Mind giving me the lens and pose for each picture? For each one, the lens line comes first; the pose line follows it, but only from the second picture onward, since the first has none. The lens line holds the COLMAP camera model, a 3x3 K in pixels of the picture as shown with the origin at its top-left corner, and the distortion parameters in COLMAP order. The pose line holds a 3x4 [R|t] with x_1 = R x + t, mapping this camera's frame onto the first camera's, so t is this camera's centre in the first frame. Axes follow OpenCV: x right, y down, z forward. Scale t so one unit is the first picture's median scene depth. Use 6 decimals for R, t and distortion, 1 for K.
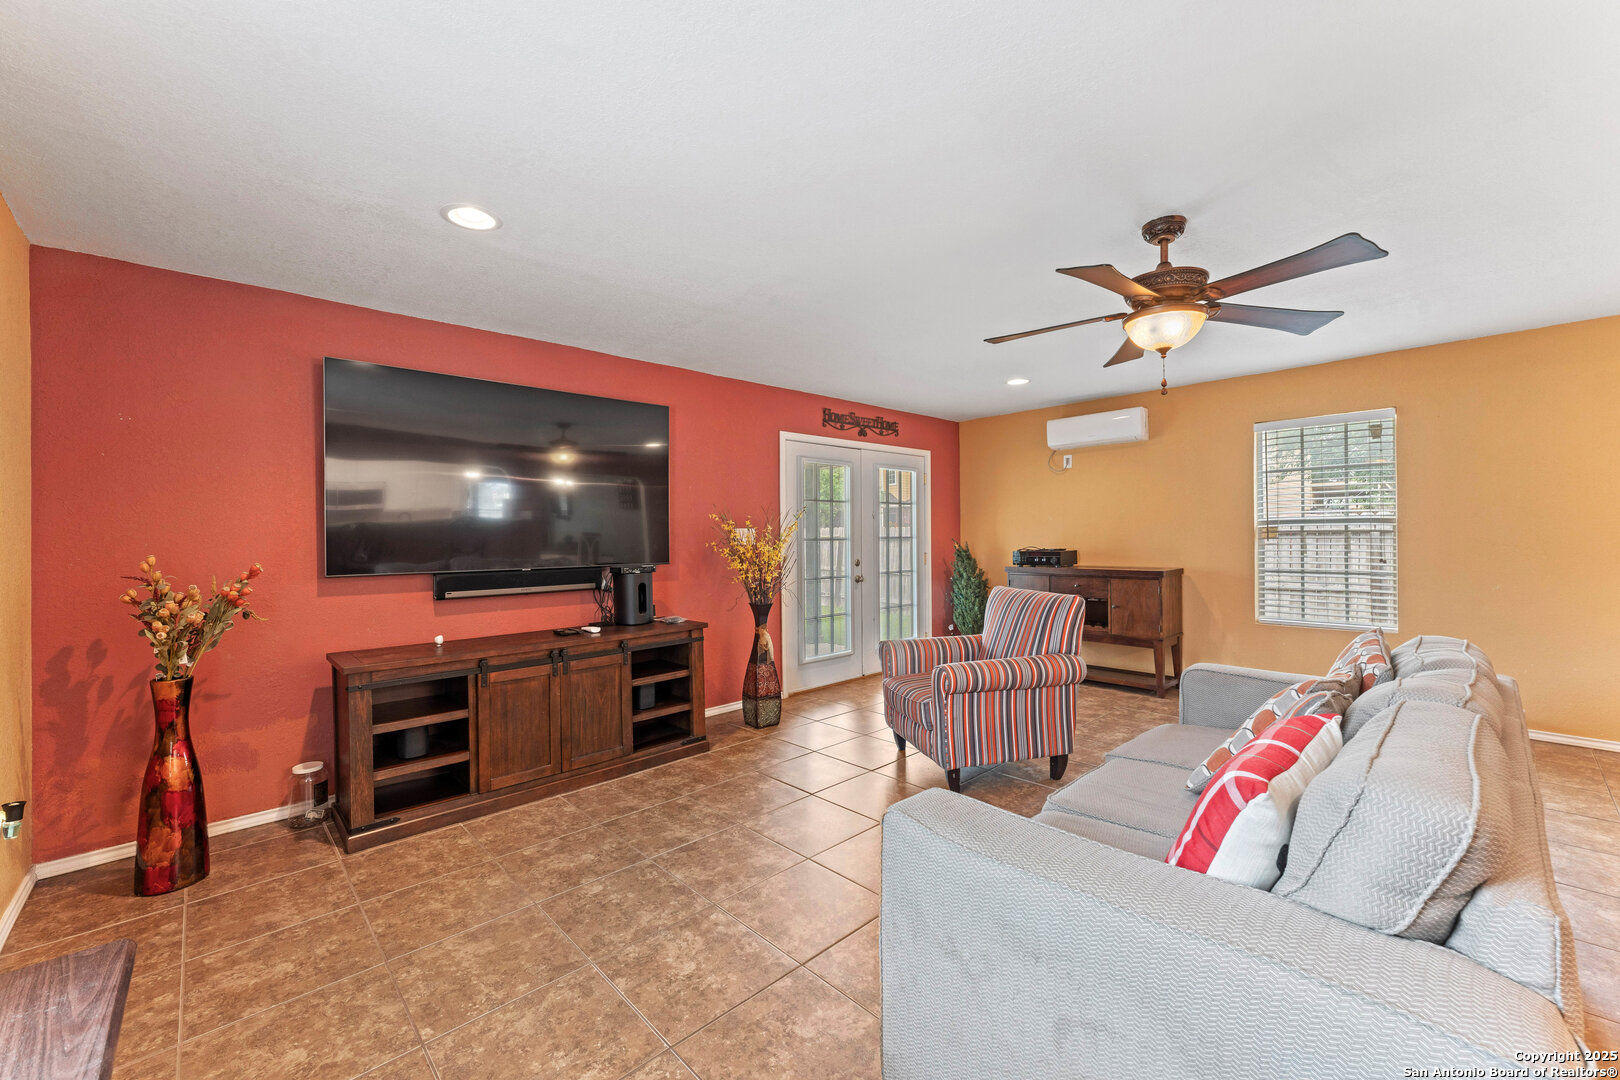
lens RADIAL K [[644.2, 0, 815.9], [0, 644.2, 536.9], [0, 0, 1]] dist [0.000116, 0.000106]
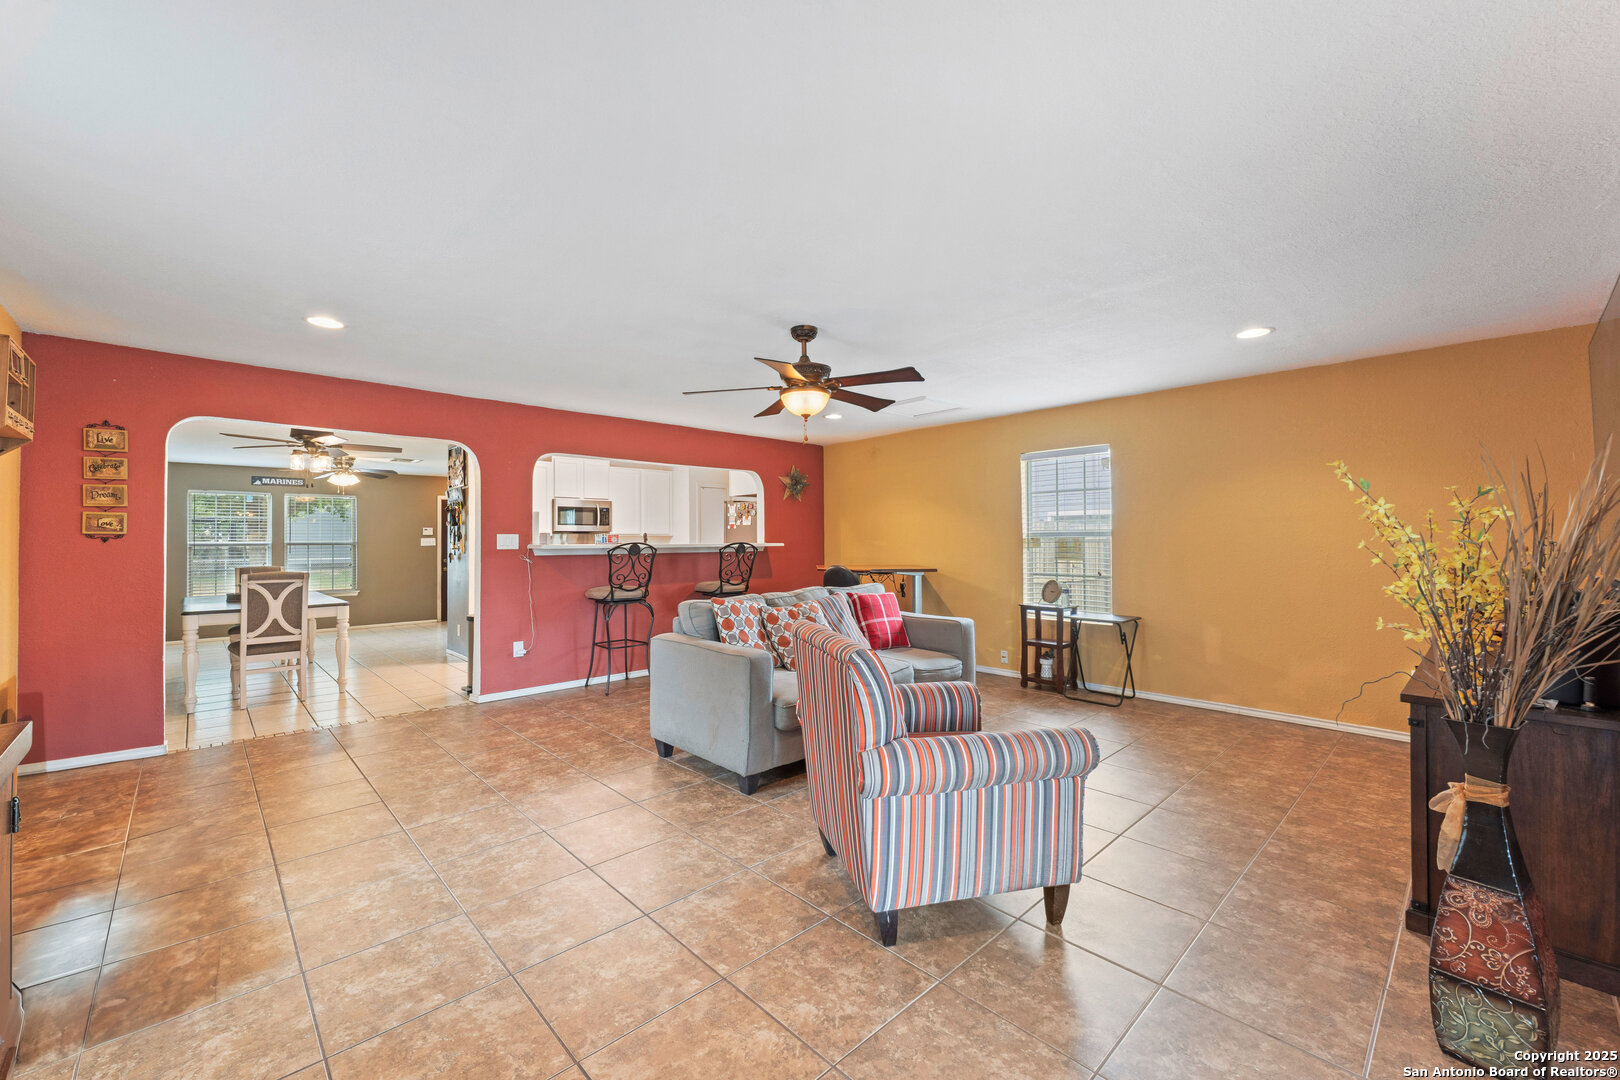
lens RADIAL K [[648.2, 0, 801.0], [0, 648.2, 539.9], [0, 0, 1]] dist [-0.000382, 0.000510]
pose [[-0.999788, 0.015021, 0.014096, 0.254874], [0.015005, 0.999887, -0.001242, -0.004897], [-0.014113, -0.001031, -0.999900, 1.179430]]
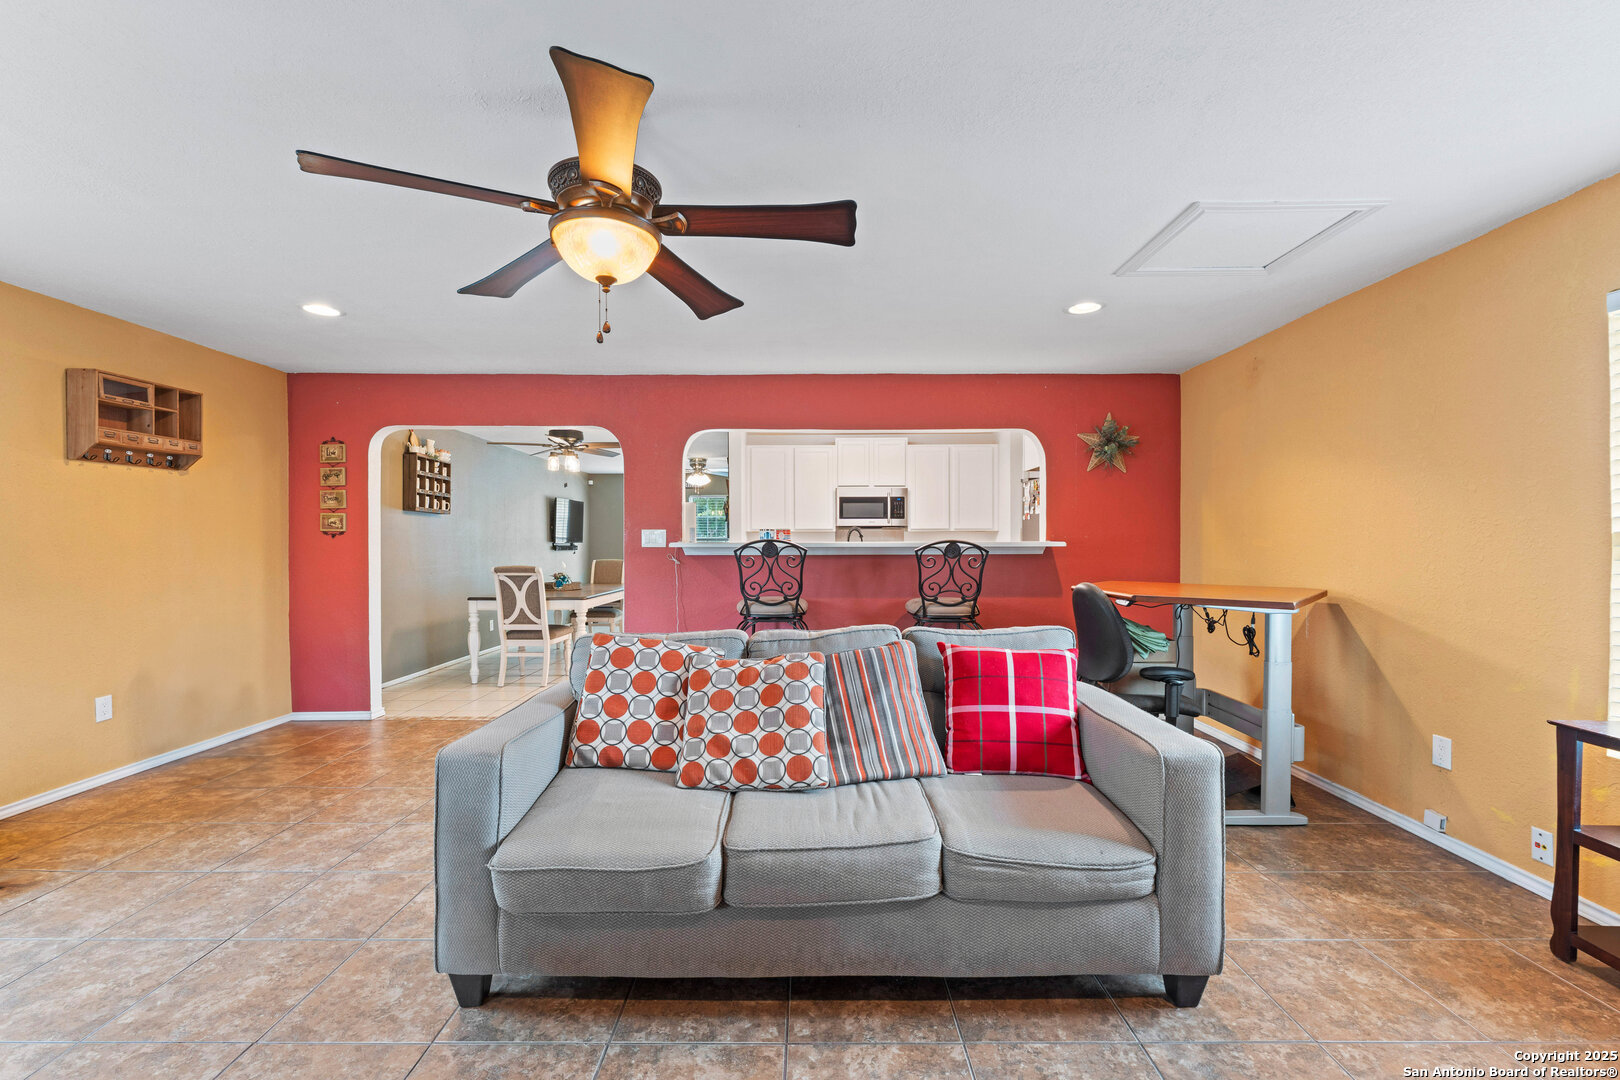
lens RADIAL K [[681.4, 0, 799.7], [0, 681.4, 551.3], [0, 0, 1]] dist [-0.000550, 0.000195]
pose [[-0.714660, -0.000280, 0.699472, -0.065330], [0.009024, 0.999913, 0.009619, 0.000379], [-0.699414, 0.013186, -0.714595, 0.667843]]
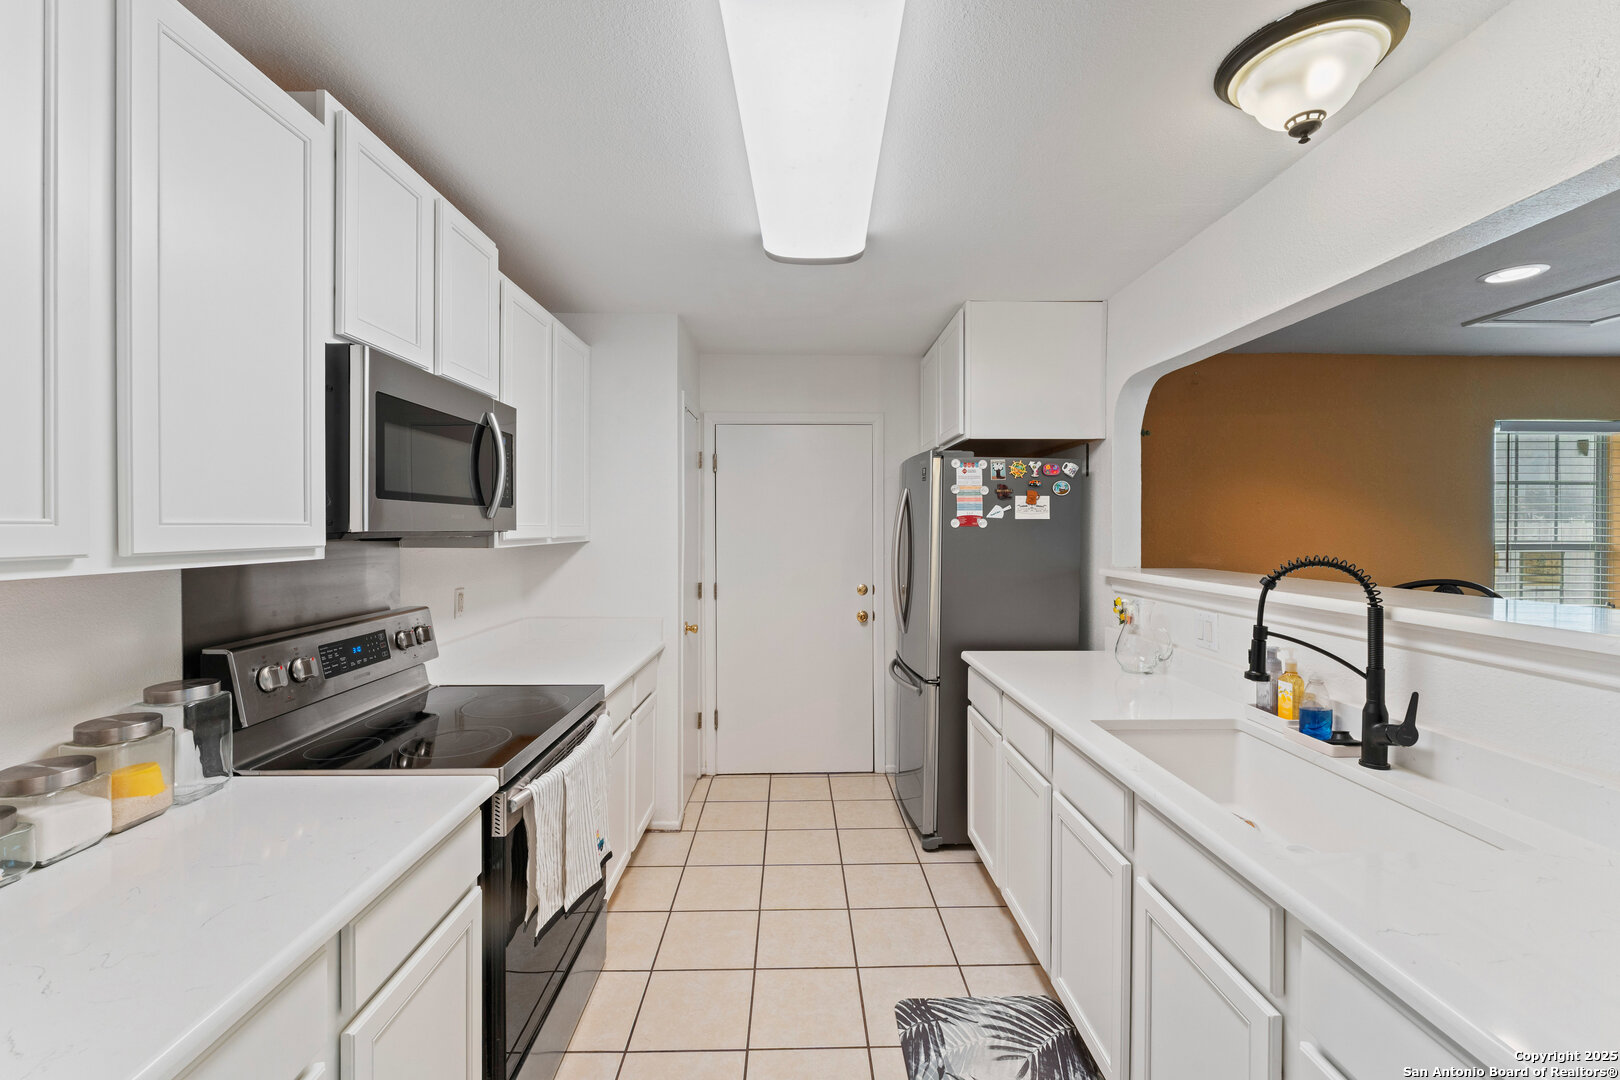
lens RADIAL K [[659.1, 0, 819.4], [0, 659.1, 528.8], [0, 0, 1]] dist [-0.007010, -0.000074]
pose [[-0.661019, 0.010574, -0.750295, 0.962040], [0.003903, 0.999936, 0.010654, -0.041579], [0.750359, 0.004114, -0.661018, -0.084946]]
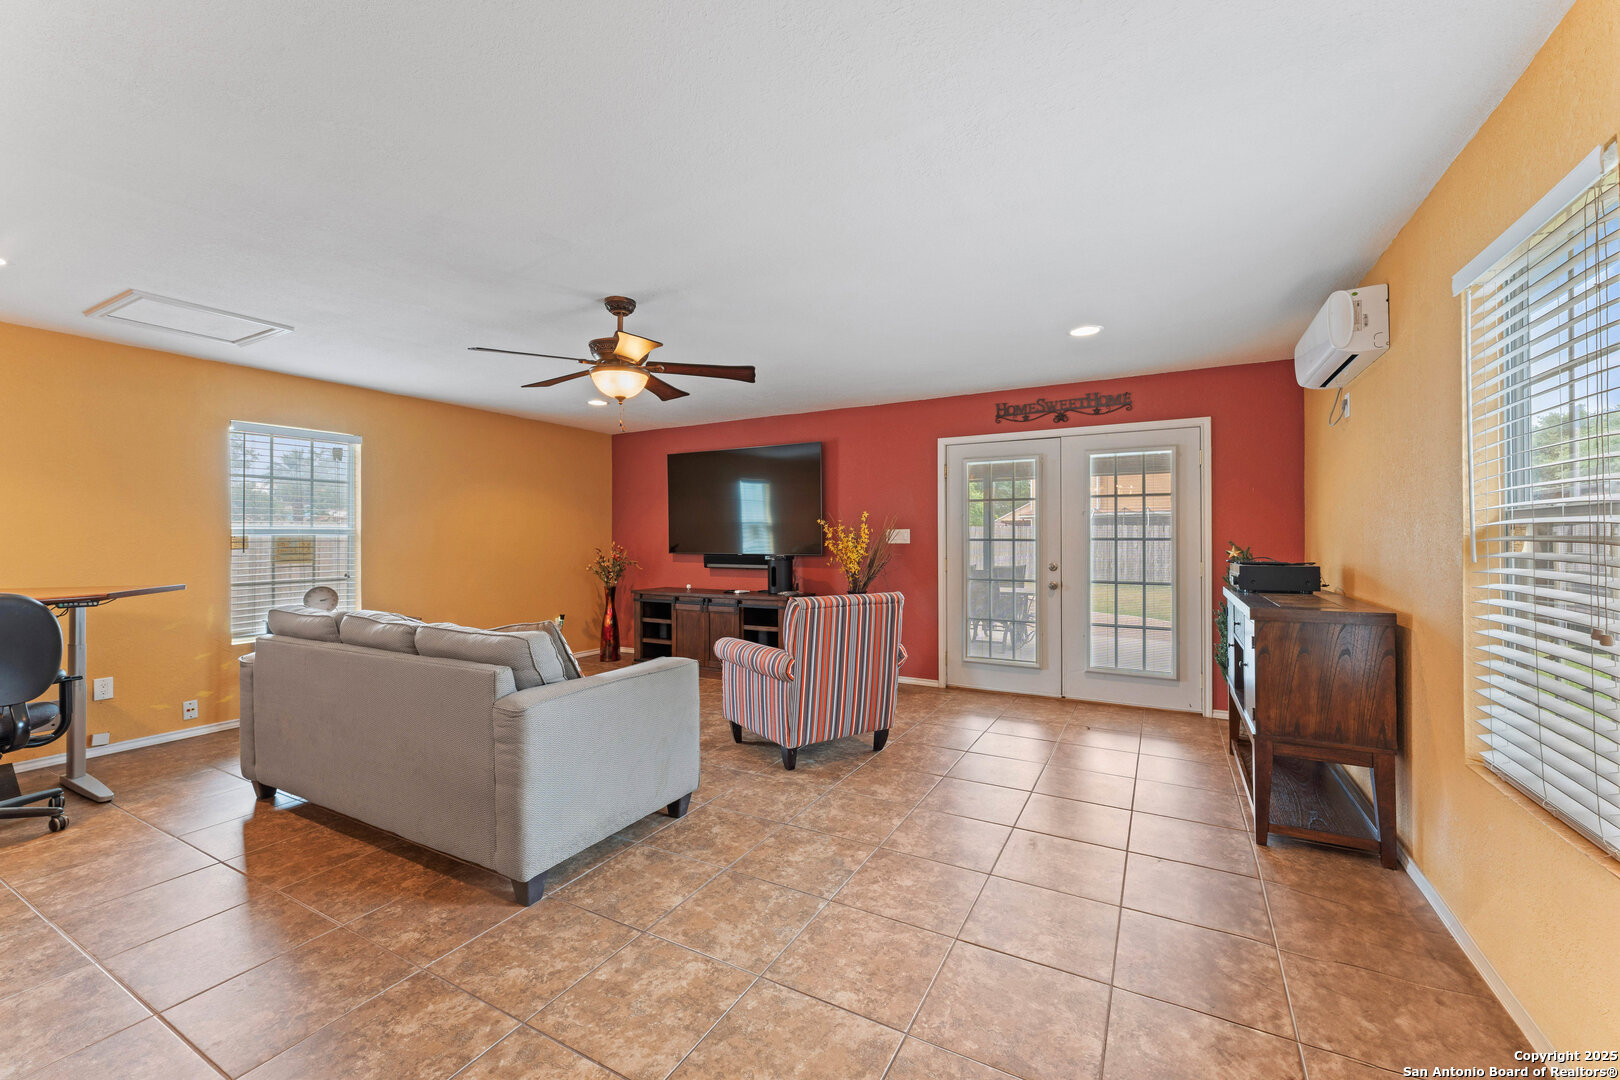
lens RADIAL K [[647.7, 0, 808.5], [0, 647.7, 533.7], [0, 0, 1]] dist [0.001153, 0.000316]
pose [[0.294872, 0.005260, -0.955522, 0.913816], [-0.000753, 0.999986, 0.005273, -0.010905], [0.955536, -0.000835, 0.294872, 0.470190]]
